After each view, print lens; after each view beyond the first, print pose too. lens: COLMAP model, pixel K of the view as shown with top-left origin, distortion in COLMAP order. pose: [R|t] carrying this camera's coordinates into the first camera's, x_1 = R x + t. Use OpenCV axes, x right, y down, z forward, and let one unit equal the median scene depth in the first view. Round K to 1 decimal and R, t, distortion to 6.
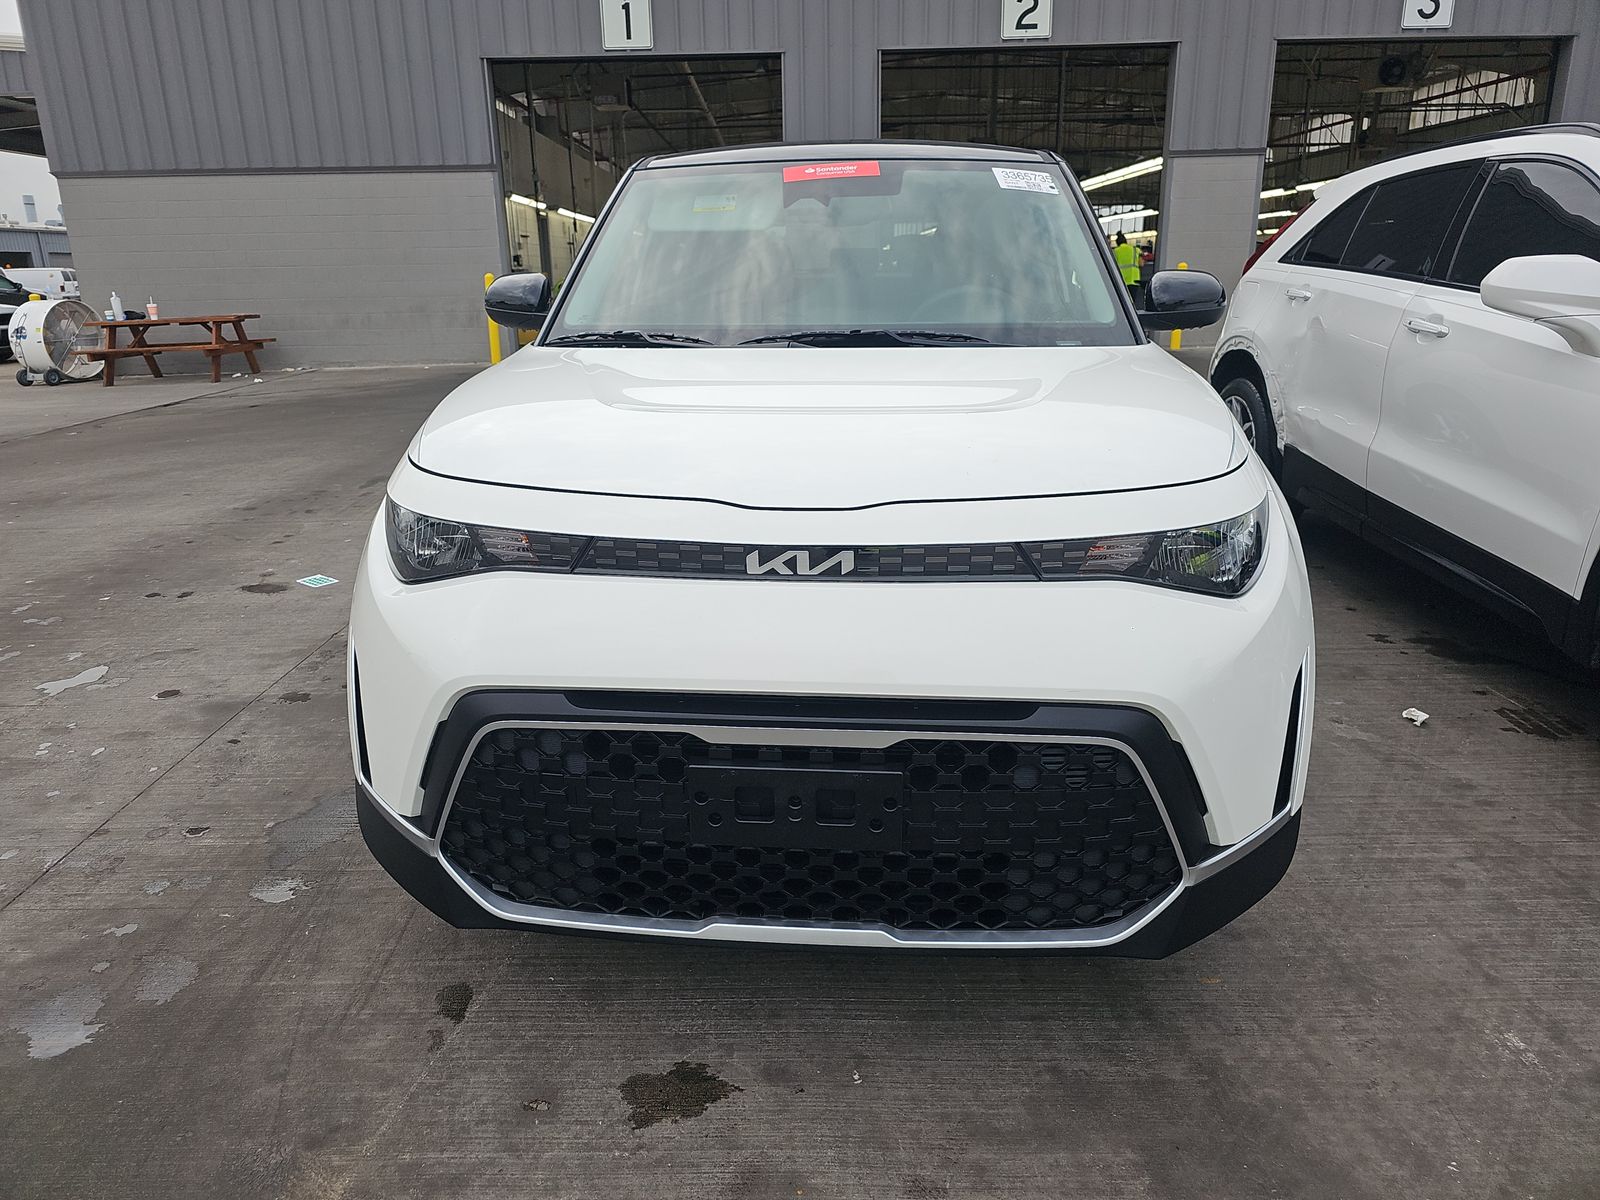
lens RADIAL K [[1083.8, 0, 796.3], [0, 1083.8, 575.1], [0, 0, 1]] dist [0.047840, -0.044605]
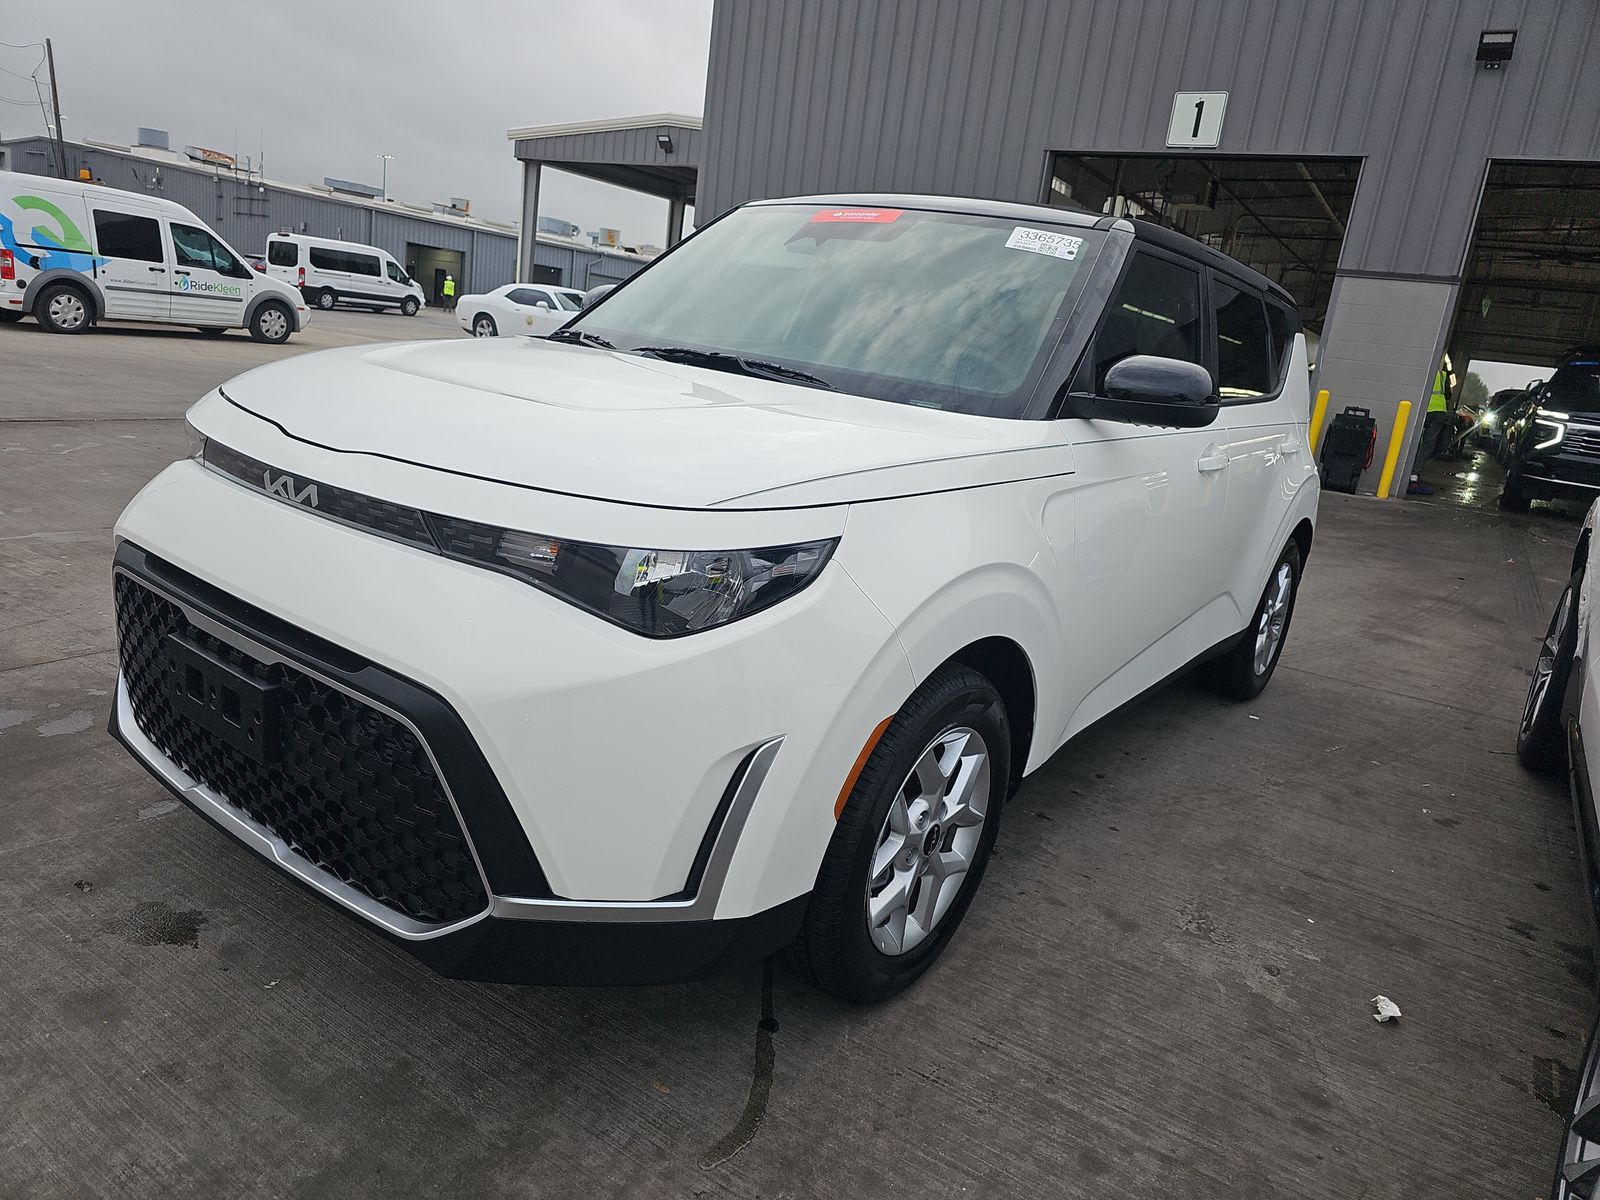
lens RADIAL K [[1083.8, 0, 796.3], [0, 1083.8, 575.1], [0, 0, 1]] dist [0.047840, -0.044605]
pose [[0.835734, 0.237886, -0.494933, 0.577233], [-0.277416, 0.960727, -0.006673, -0.035488], [0.473908, 0.142879, 0.868905, 0.164046]]
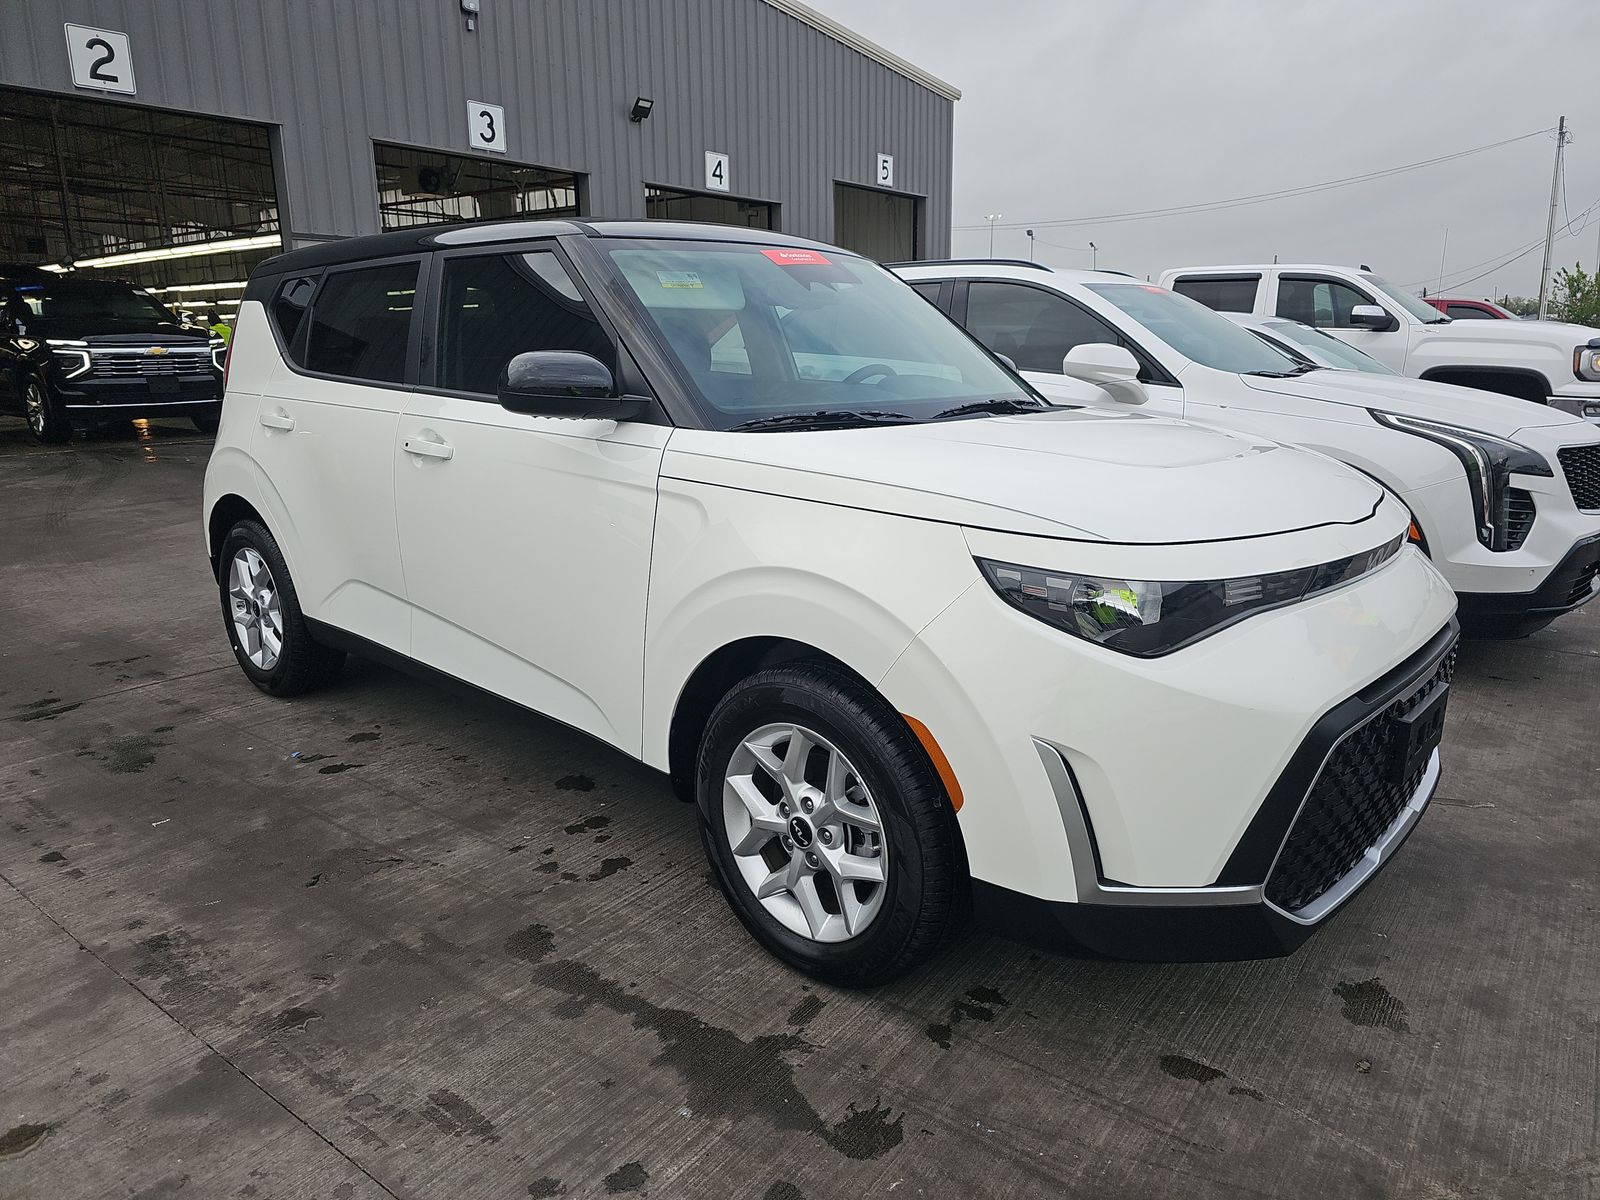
lens RADIAL K [[1067.8, 0, 810.9], [0, 1067.8, 570.8], [0, 0, 1]] dist [0.046633, -0.042815]
pose [[0.597610, -0.158952, 0.785873, -0.849524], [0.215652, 0.975899, 0.033396, -0.111784], [-0.772241, 0.149517, 0.617486, 0.411641]]
